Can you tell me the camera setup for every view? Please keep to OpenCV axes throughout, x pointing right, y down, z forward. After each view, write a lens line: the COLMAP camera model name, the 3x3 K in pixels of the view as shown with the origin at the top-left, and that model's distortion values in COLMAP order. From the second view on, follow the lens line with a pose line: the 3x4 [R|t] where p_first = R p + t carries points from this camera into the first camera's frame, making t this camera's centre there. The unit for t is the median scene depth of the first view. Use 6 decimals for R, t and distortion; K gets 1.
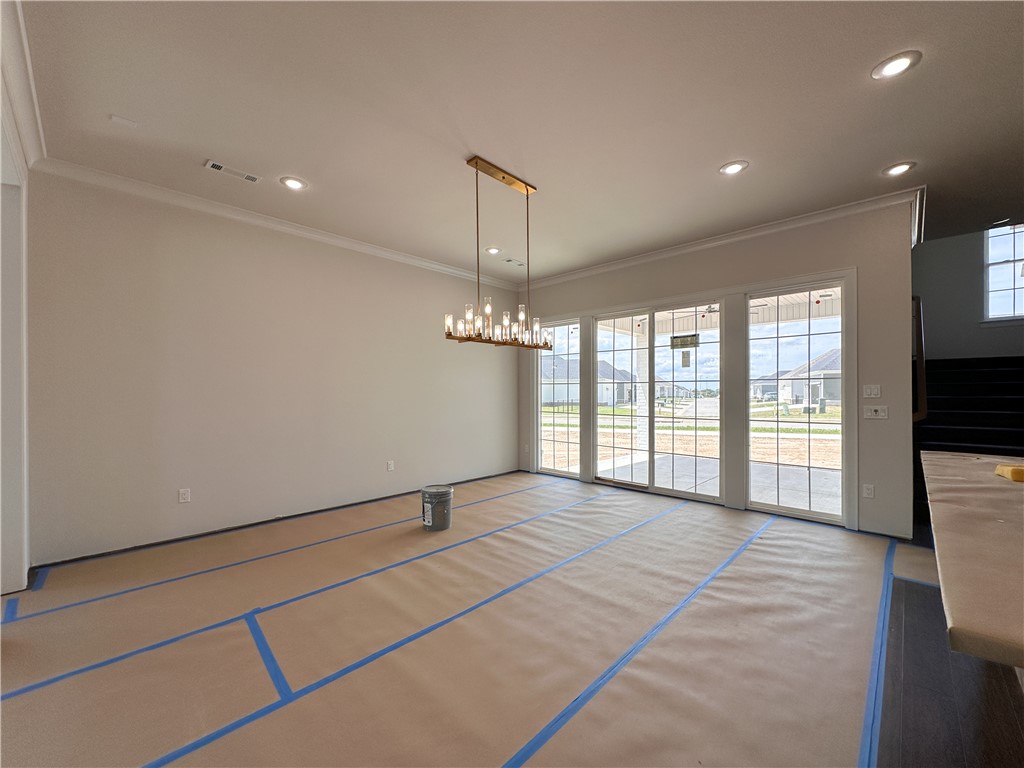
lens RADIAL K [[411.1, 0, 511.3], [0, 411.1, 391.8], [0, 0, 1]] dist [0.003387, 0.000567]
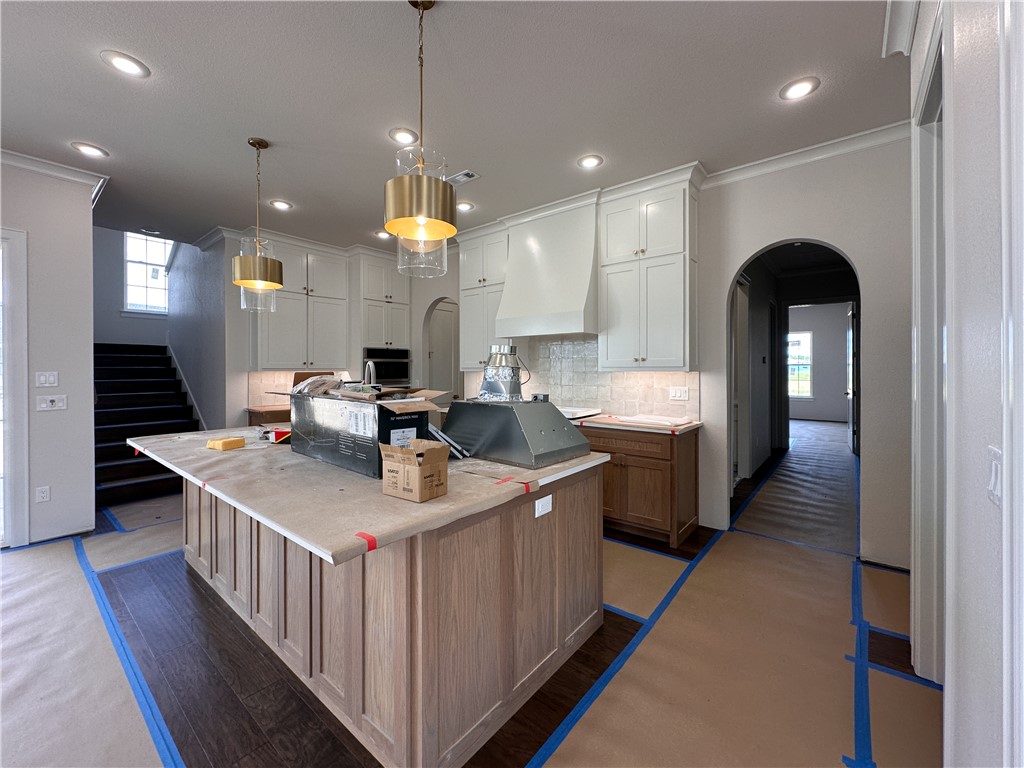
lens RADIAL K [[411.1, 0, 520.8], [0, 411.1, 370.1], [0, 0, 1]] dist [0.003387, 0.000567]
pose [[-0.093383, -0.000464, 0.995630, -0.126382], [-0.001535, 0.999999, 0.000322, -0.029304], [-0.995629, -0.001498, -0.093383, 0.096276]]
